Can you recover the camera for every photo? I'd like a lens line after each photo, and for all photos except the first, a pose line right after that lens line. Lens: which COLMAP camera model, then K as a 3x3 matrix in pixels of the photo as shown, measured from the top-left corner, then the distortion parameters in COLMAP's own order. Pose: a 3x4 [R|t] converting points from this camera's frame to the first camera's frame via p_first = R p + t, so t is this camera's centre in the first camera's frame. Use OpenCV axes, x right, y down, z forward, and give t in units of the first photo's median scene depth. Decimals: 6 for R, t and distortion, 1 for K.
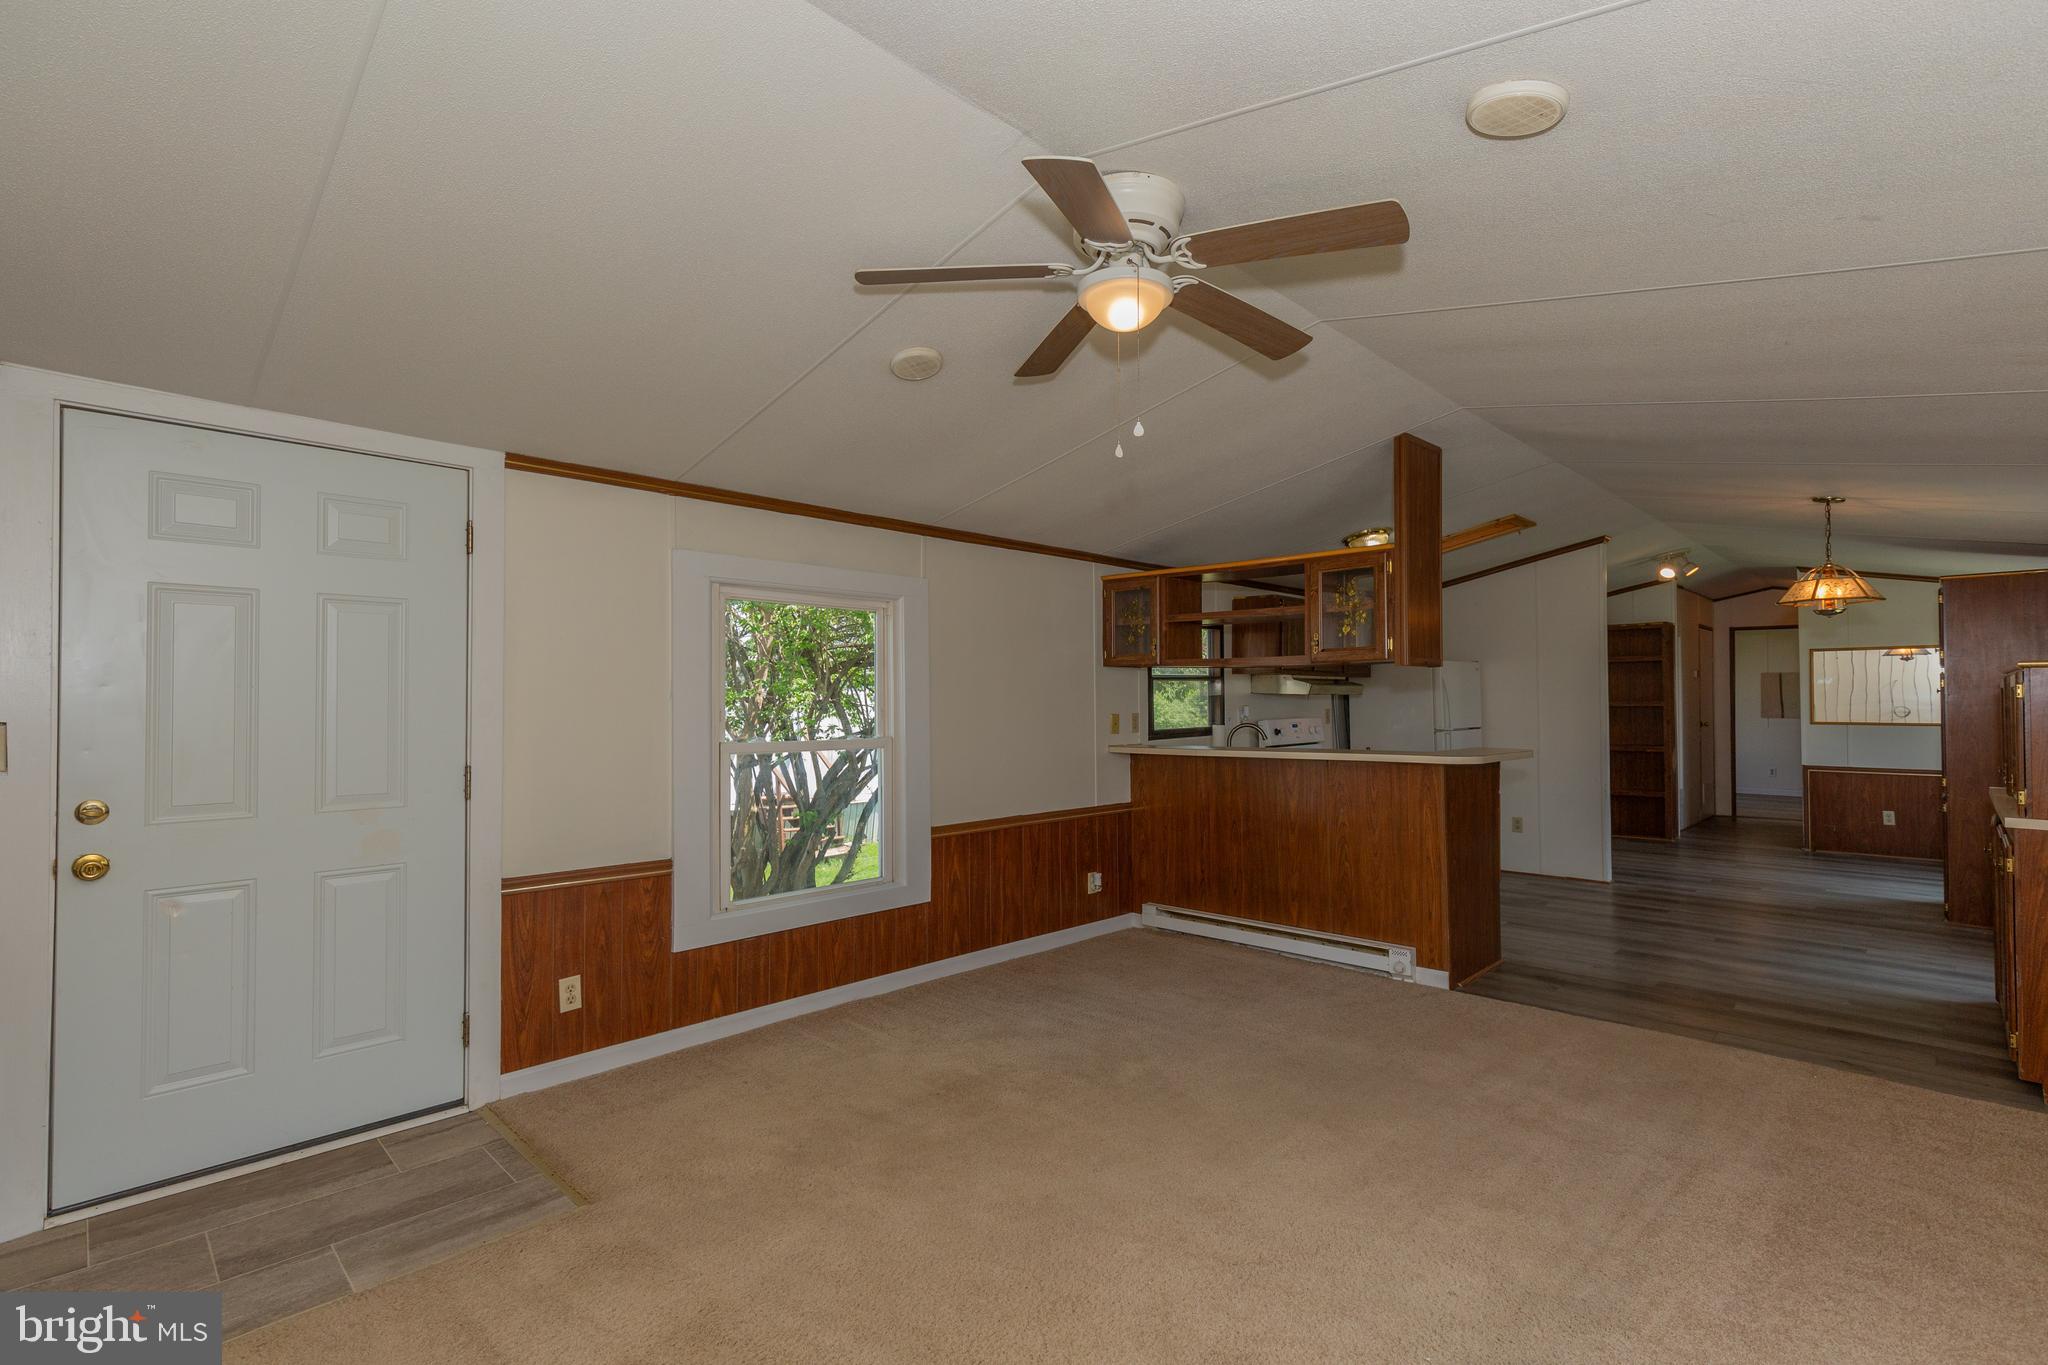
lens RADIAL K [[952.6, 0, 1028.8], [0, 952.6, 680.6], [0, 0, 1]] dist [0.008090, -0.000702]
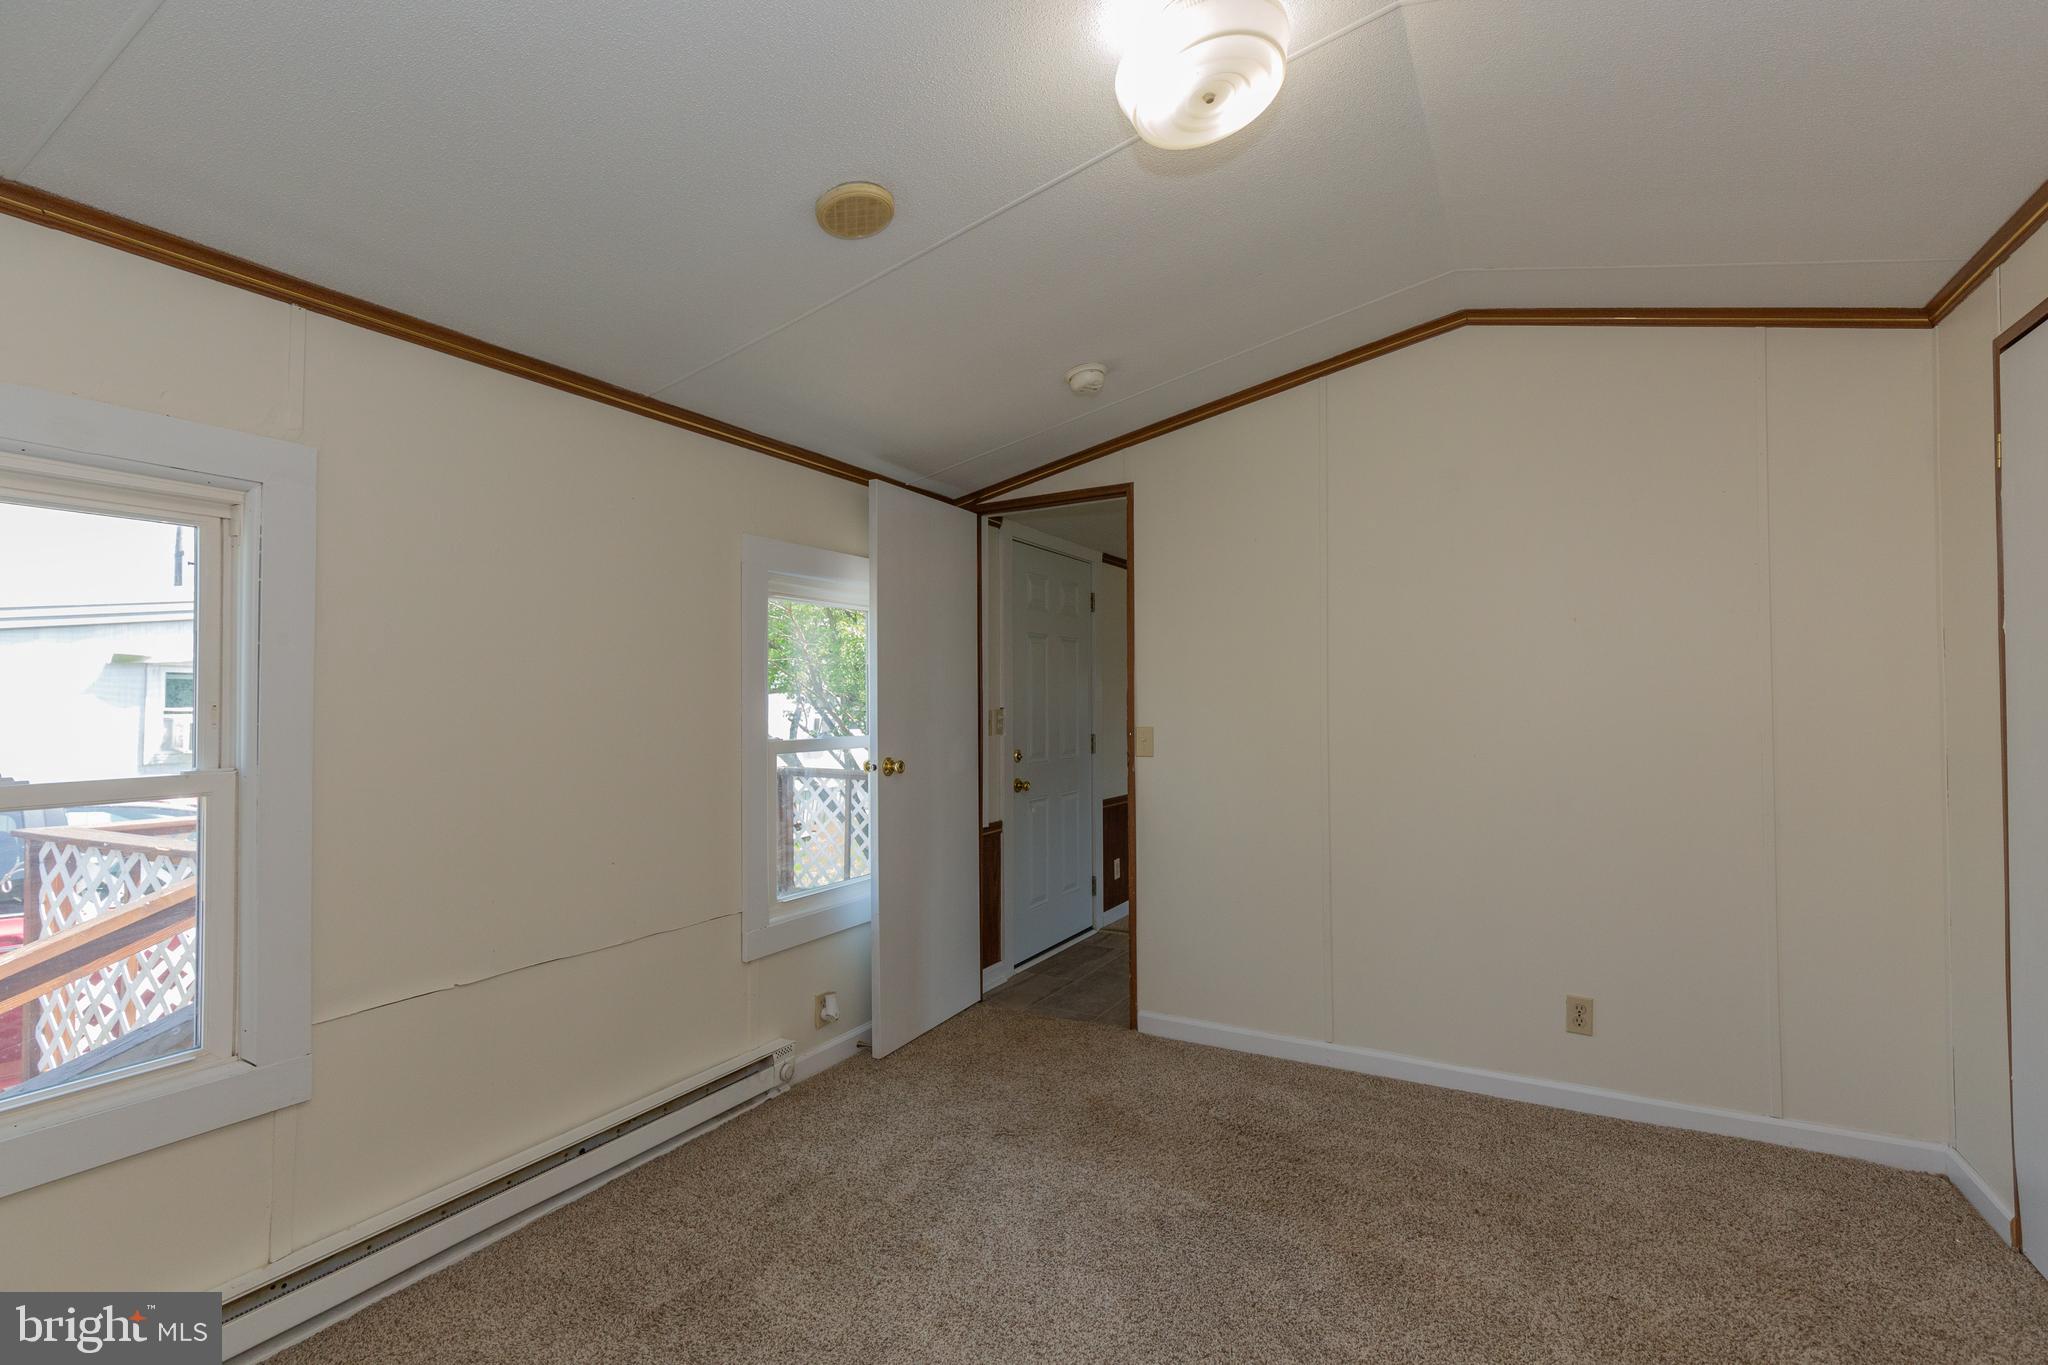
lens RADIAL K [[943.7, 0, 1032.4], [0, 943.7, 686.0], [0, 0, 1]] dist [0.011232, -0.001578]
pose [[0.963049, 0.002828, 0.269312, -0.471221], [-0.004461, 0.999975, 0.005450, -0.003018], [-0.269290, -0.006450, 0.963038, -0.252554]]
